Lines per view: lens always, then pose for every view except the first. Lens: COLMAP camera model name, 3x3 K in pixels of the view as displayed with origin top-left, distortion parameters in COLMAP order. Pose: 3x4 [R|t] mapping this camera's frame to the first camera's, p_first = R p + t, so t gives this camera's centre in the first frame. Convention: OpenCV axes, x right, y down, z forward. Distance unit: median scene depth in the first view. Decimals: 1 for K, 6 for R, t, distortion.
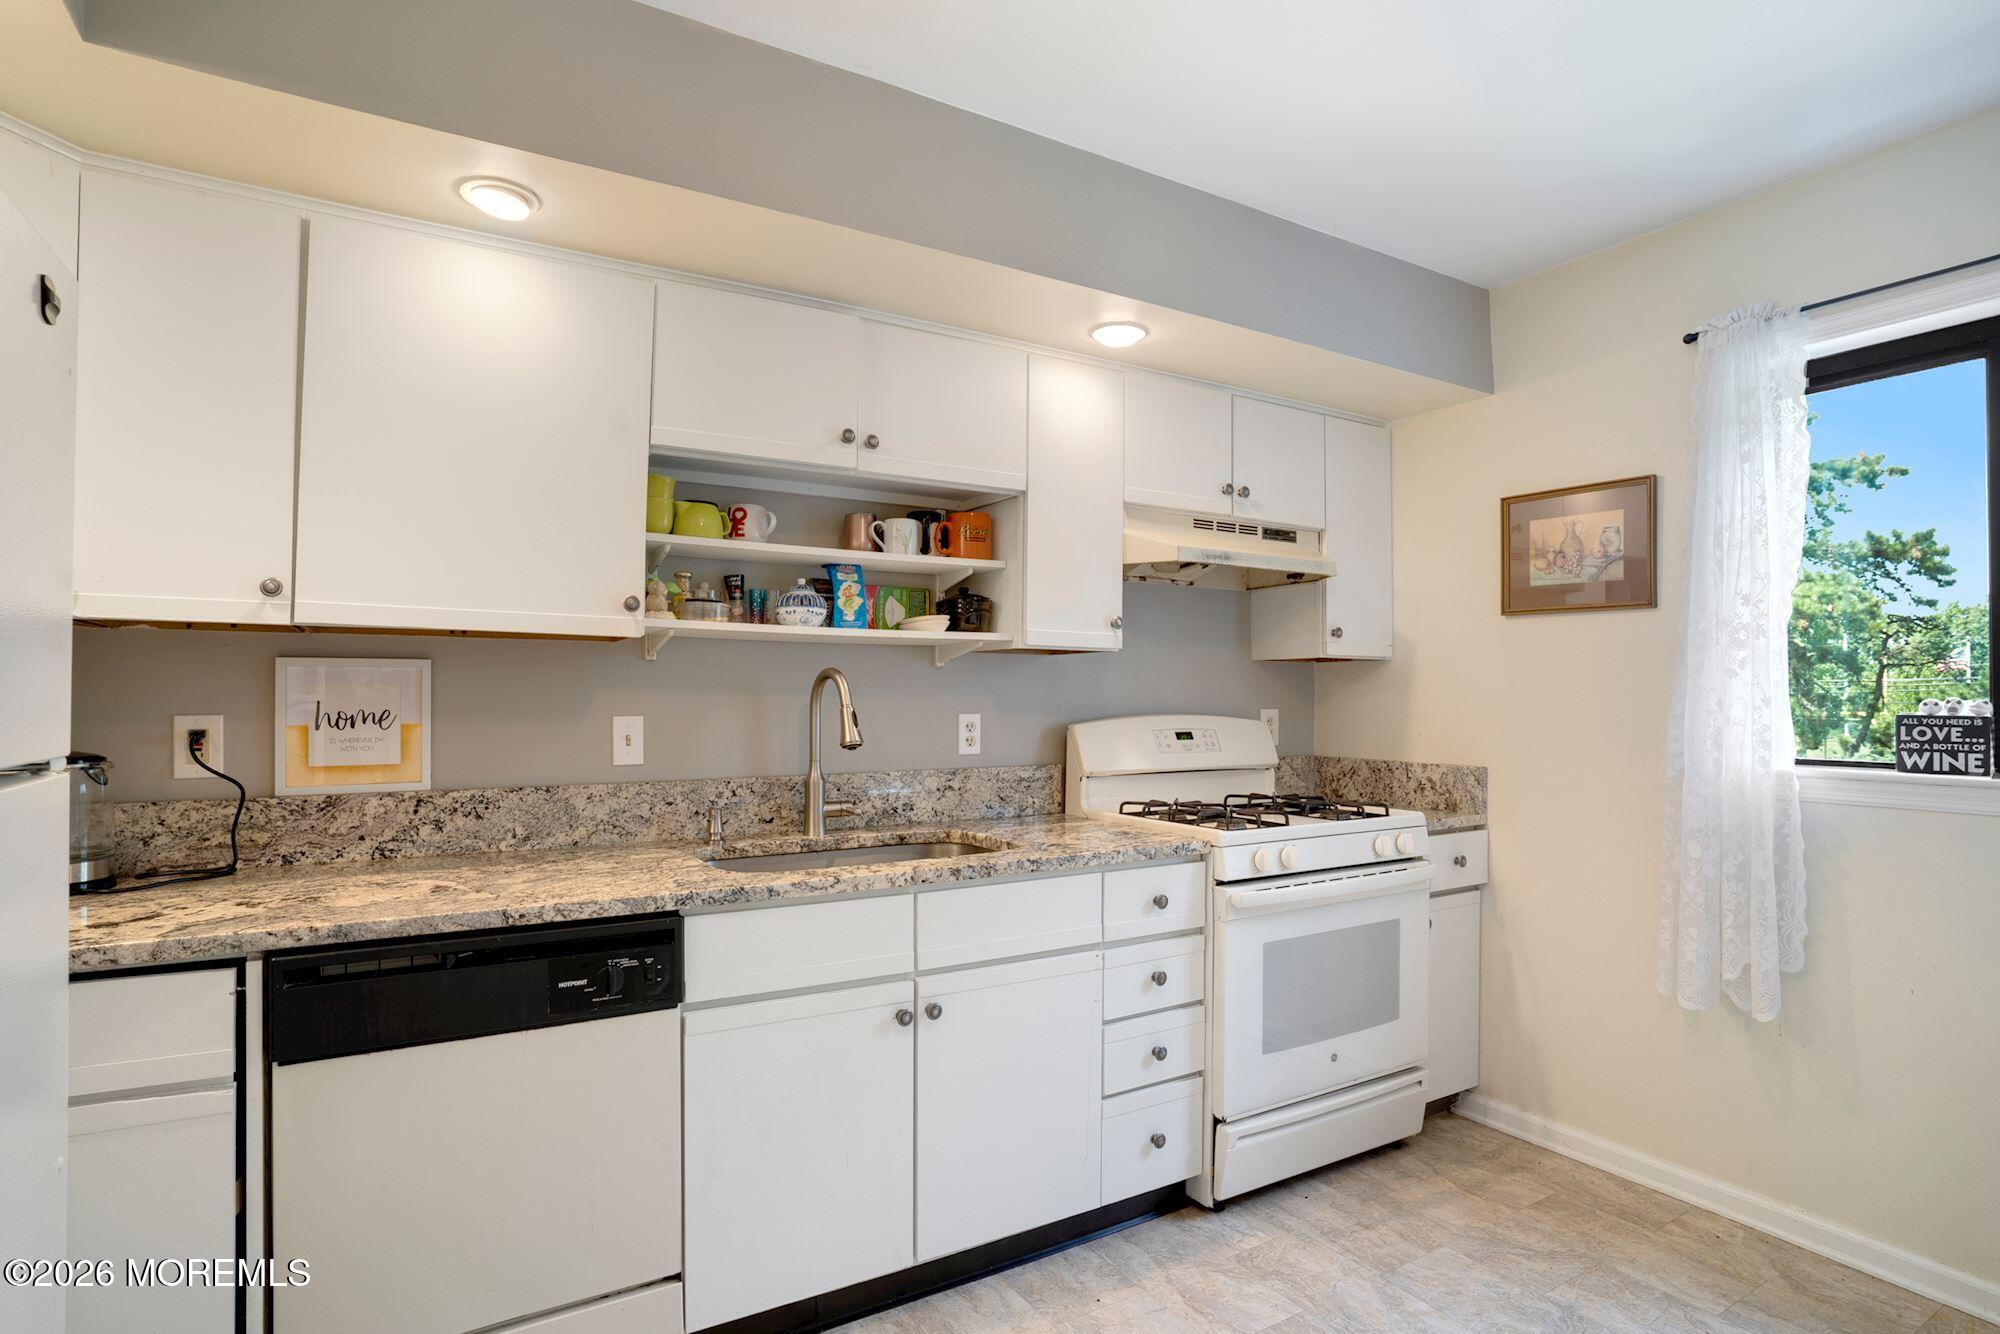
lens RADIAL K [[1018.3, 0, 1012.2], [0, 1018.3, 668.6], [0, 0, 1]] dist [-0.078291, 0.042447]
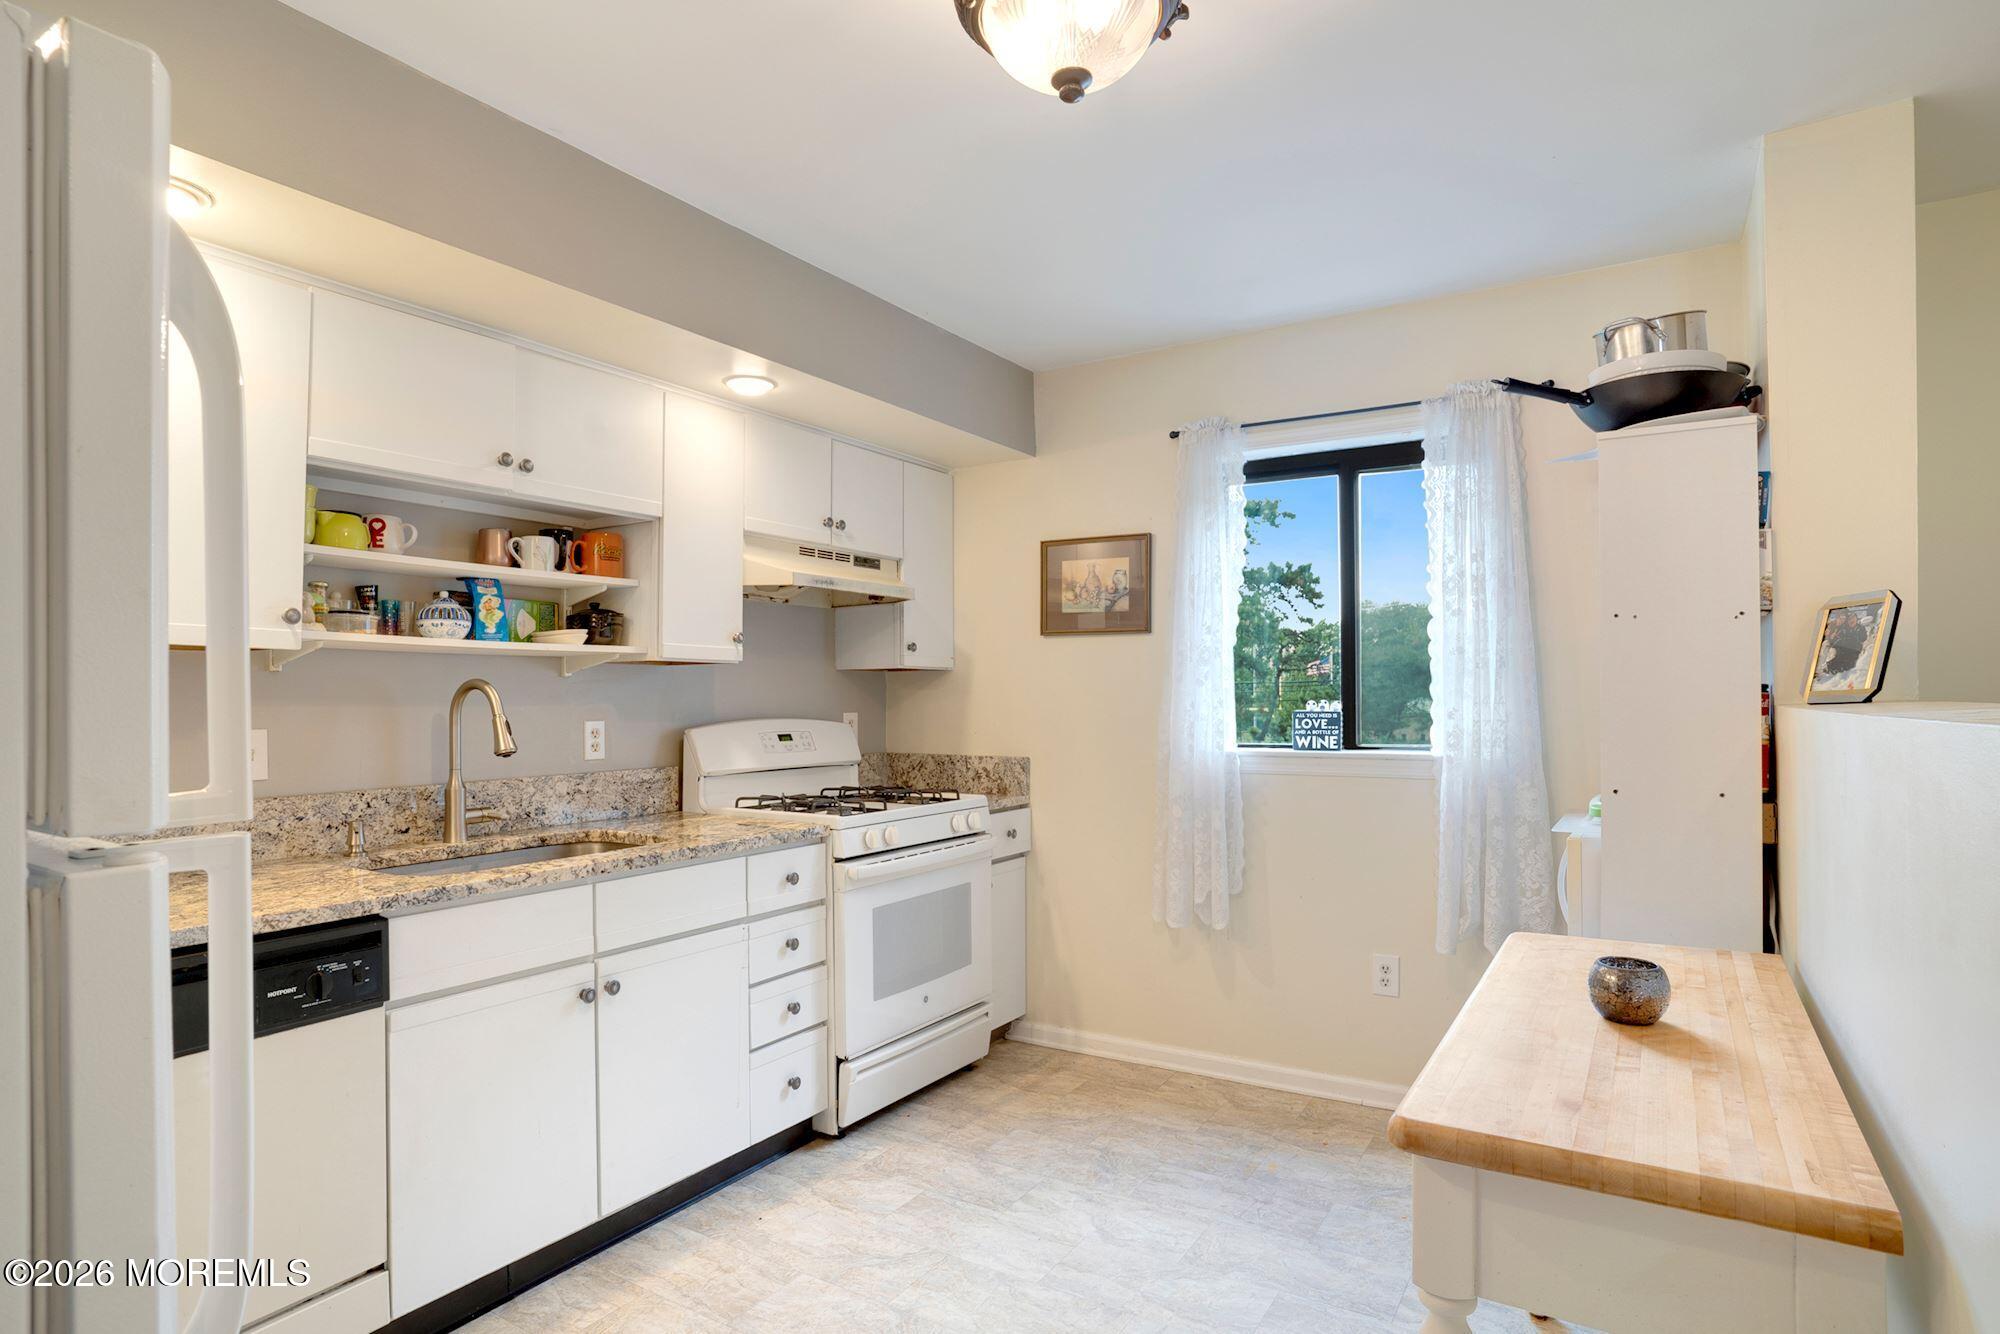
lens RADIAL K [[1018.3, 0, 1012.2], [0, 1018.3, 668.6], [0, 0, 1]] dist [-0.078291, 0.042447]
pose [[0.893095, 0.004418, 0.449847, -0.144398], [-0.003265, 0.999989, -0.003339, -0.009404], [-0.449857, 0.001513, 0.893099, -0.150129]]
